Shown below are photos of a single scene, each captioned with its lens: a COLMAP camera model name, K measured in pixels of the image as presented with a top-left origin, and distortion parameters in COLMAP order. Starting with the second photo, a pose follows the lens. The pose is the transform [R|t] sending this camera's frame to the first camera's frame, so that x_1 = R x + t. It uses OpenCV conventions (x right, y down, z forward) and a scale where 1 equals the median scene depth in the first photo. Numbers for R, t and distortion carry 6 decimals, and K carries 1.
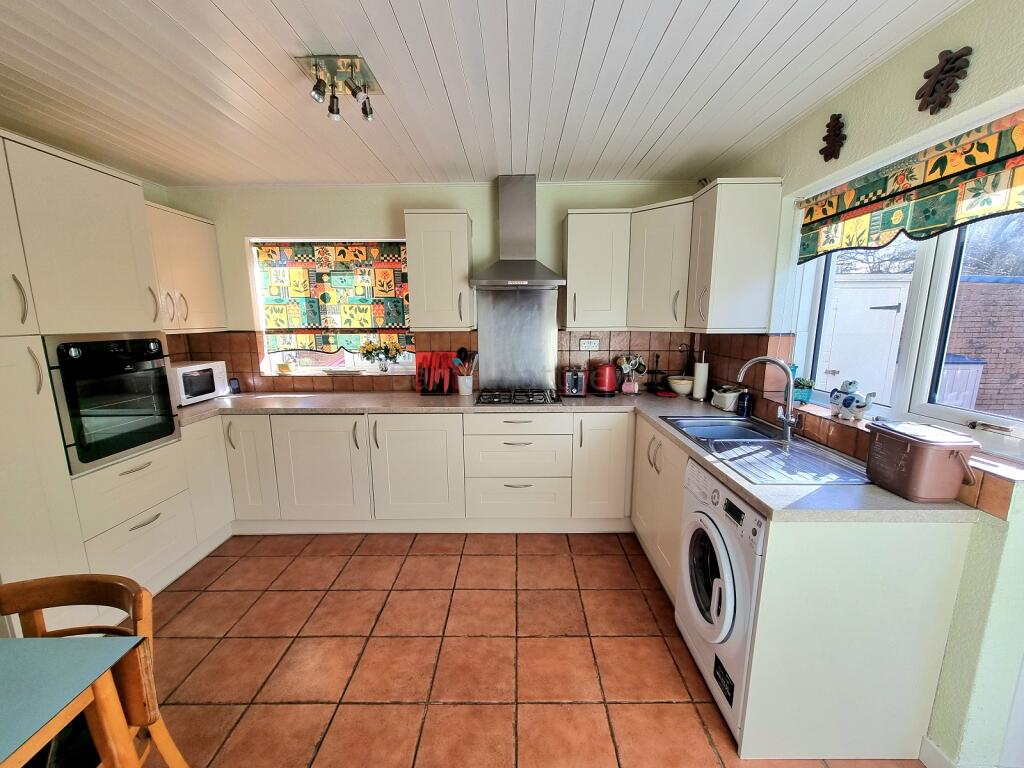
lens RADIAL K [[421.7, 0, 514.2], [0, 421.7, 391.2], [0, 0, 1]] dist [-0.003106, -0.000566]
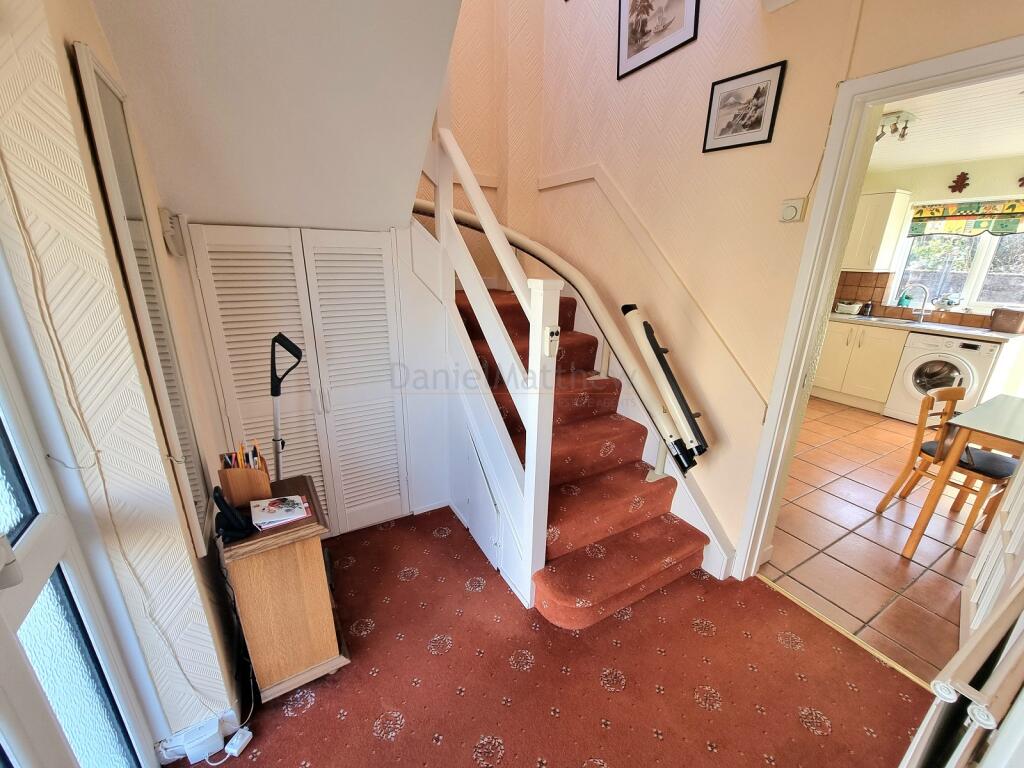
lens RADIAL K [[421.7, 0, 513.4], [0, 421.7, 386.8], [0, 0, 1]] dist [-0.003106, -0.000566]
pose [[0.859824, -0.137829, 0.491636, -2.592539], [0.064382, 0.984458, 0.163393, -0.054740], [-0.506515, -0.108836, 0.855334, 0.183585]]
